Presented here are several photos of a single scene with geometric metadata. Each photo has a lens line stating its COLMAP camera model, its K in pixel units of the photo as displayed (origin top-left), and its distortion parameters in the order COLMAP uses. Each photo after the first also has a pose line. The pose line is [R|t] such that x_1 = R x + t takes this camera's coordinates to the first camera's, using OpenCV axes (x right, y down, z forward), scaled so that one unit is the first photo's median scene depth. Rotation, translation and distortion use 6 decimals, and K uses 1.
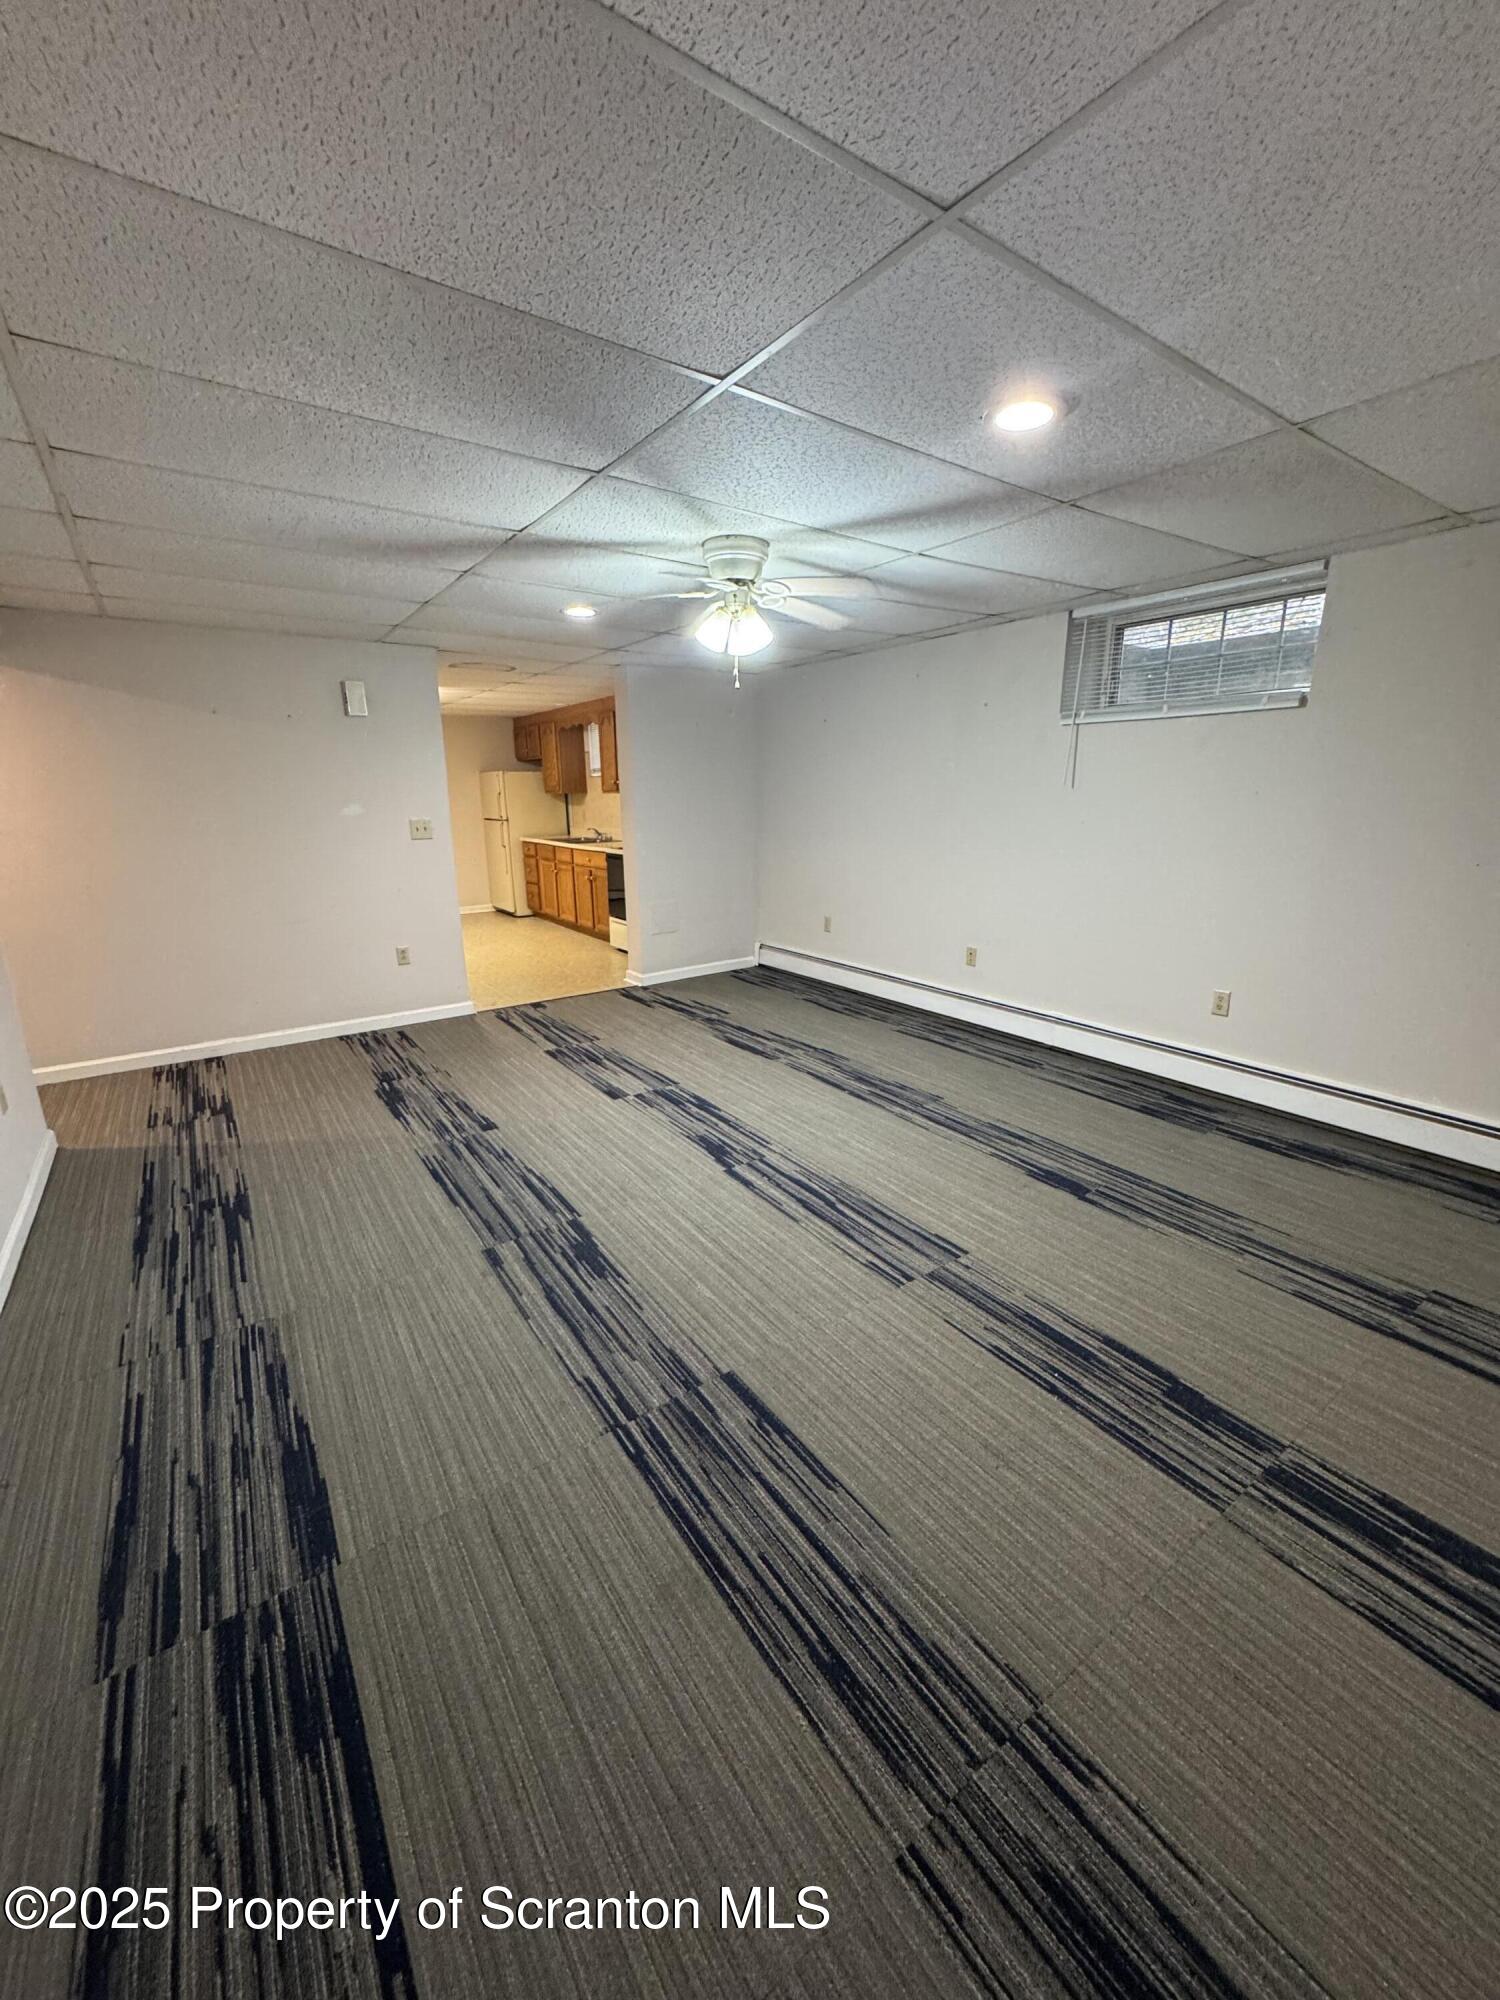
lens RADIAL K [[785.7, 0, 750.0], [0, 785.7, 1000.0], [0, 0, 1]] dist [-0.013639, -0.000028]
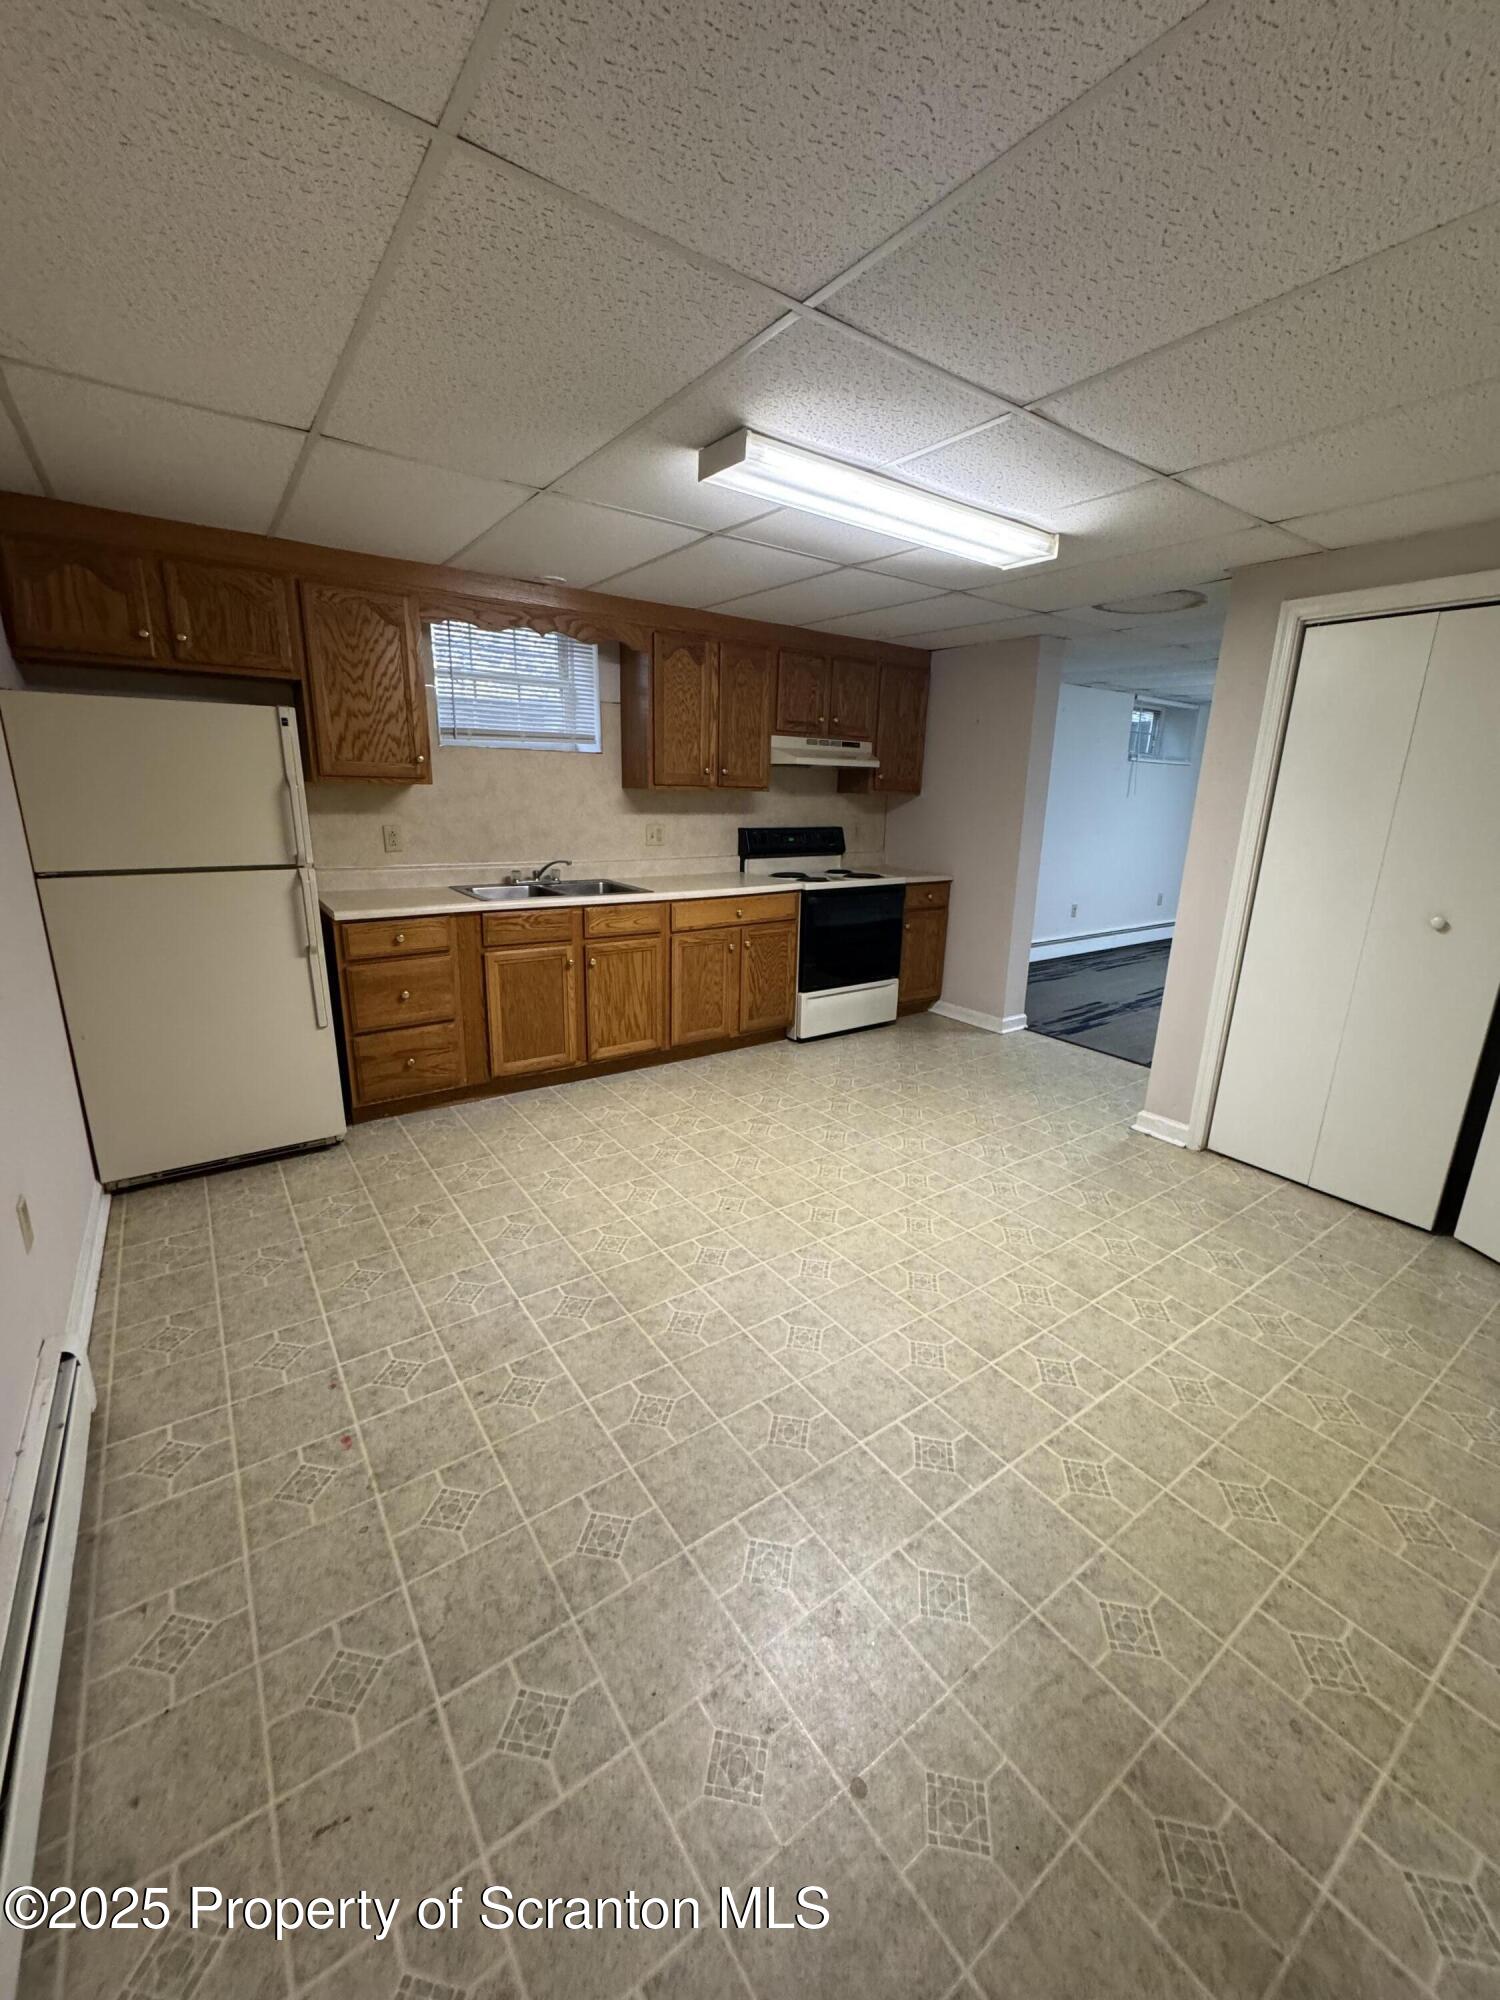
lens RADIAL K [[785.7, 0, 750.0], [0, 785.7, 1000.0], [0, 0, 1]] dist [-0.013639, -0.000028]
pose [[0.004315, -0.256619, 0.966503, -1.035189], [0.230846, 0.940662, 0.248727, -0.352958], [-0.972981, 0.222040, 0.063299, 1.345105]]
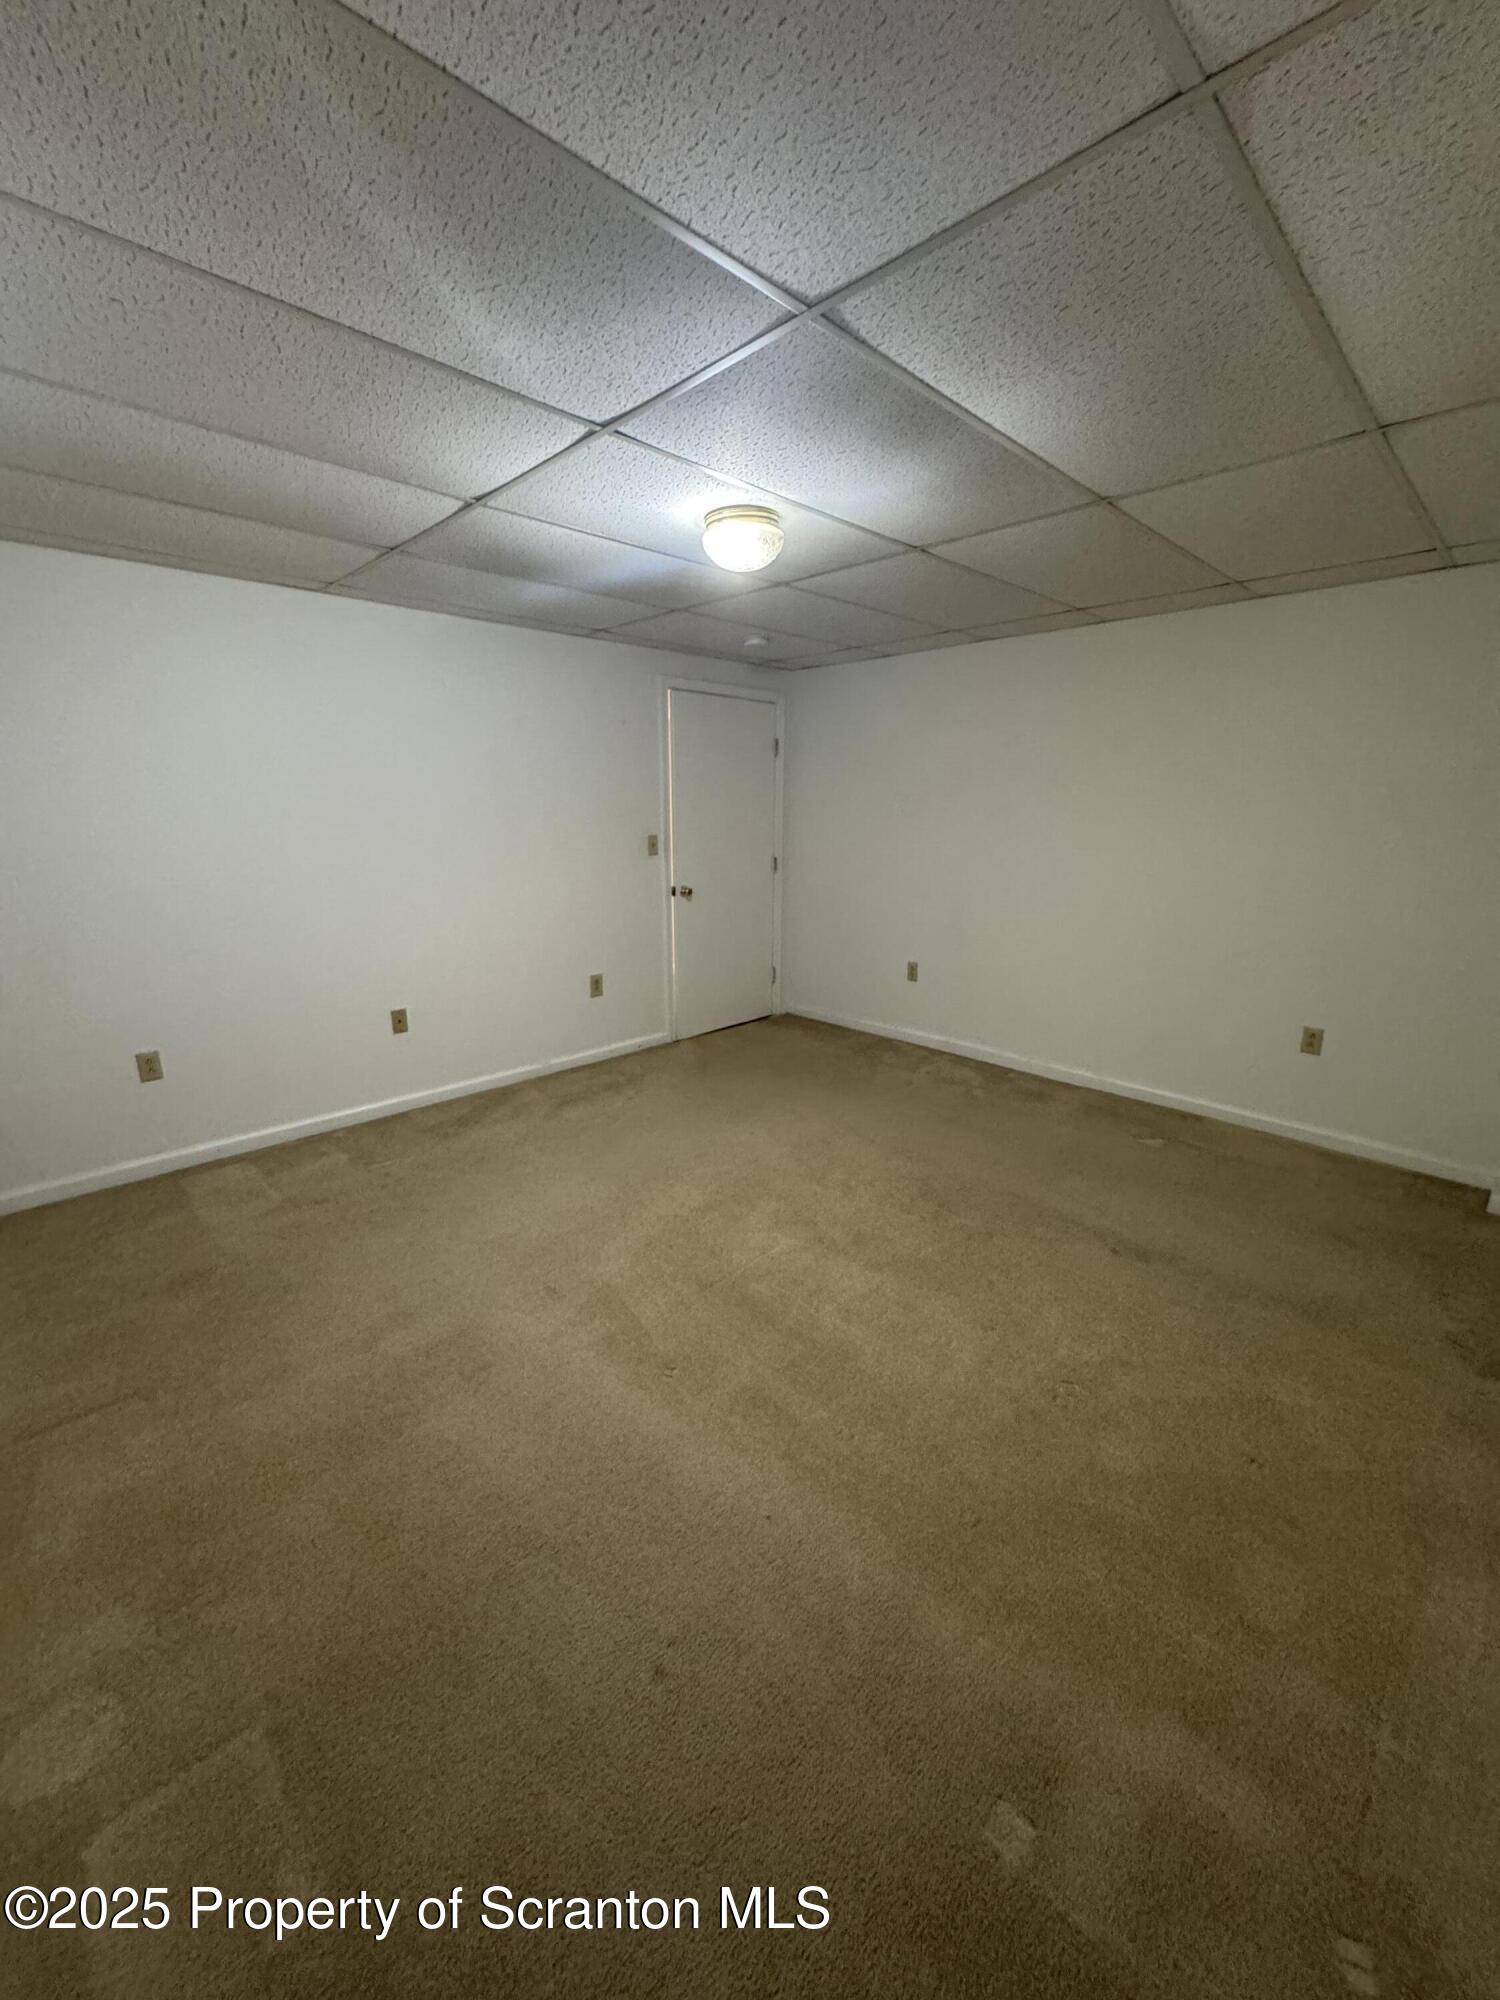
lens RADIAL K [[785.7, 0, 750.0], [0, 785.7, 1000.0], [0, 0, 1]] dist [-0.013639, -0.000028]
pose [[0.994953, -0.024956, 0.097190, -0.102404], [0.028174, 0.999095, -0.031877, -0.024065], [-0.096307, 0.034454, 0.994755, 0.118330]]
